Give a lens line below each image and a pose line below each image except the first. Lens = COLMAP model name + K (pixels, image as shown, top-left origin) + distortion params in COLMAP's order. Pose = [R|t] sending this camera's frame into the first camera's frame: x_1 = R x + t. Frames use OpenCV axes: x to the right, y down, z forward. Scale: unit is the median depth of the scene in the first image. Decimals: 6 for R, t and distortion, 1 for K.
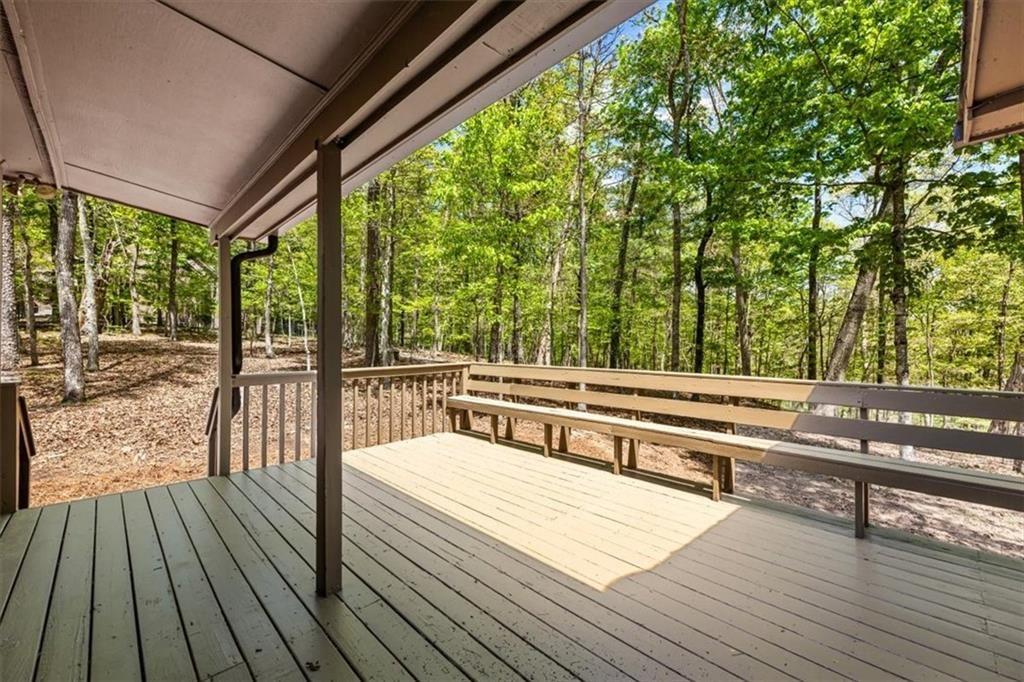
lens RADIAL K [[411.4, 0, 518.7], [0, 411.4, 338.3], [0, 0, 1]] dist [-0.000648, -0.000265]
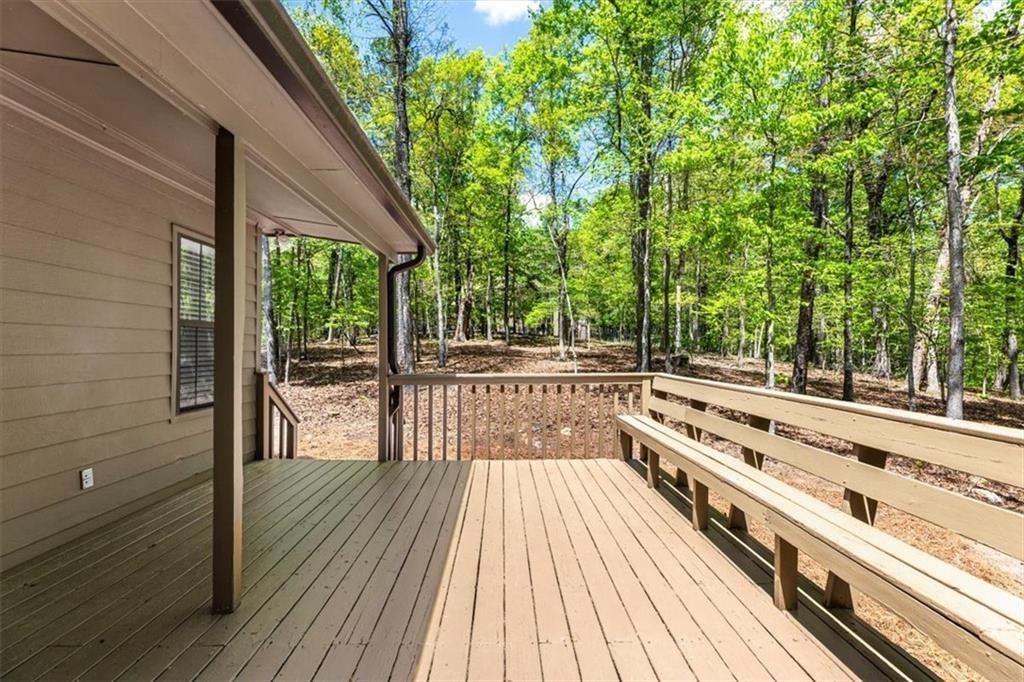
lens RADIAL K [[411.4, 0, 511.5], [0, 411.4, 344.7], [0, 0, 1]] dist [-0.000648, -0.000265]
pose [[0.717812, -0.001935, -0.696235, 0.332484], [0.004730, 0.999987, 0.002096, 0.003077], [0.696221, -0.004798, 0.717811, 0.384953]]
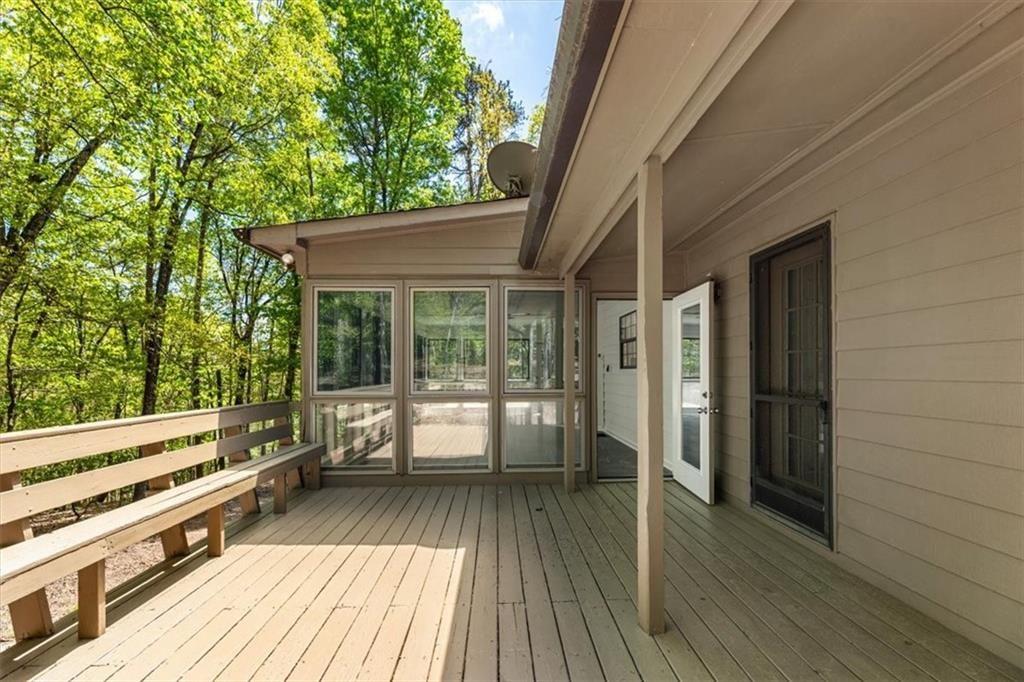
lens RADIAL K [[411.4, 0, 513.7], [0, 411.4, 370.4], [0, 0, 1]] dist [-0.000648, -0.000265]
pose [[-0.724814, 0.005287, 0.688924, -0.442892], [0.001012, 0.999978, -0.006609, 0.010893], [-0.688944, -0.004093, -0.724803, 0.951971]]
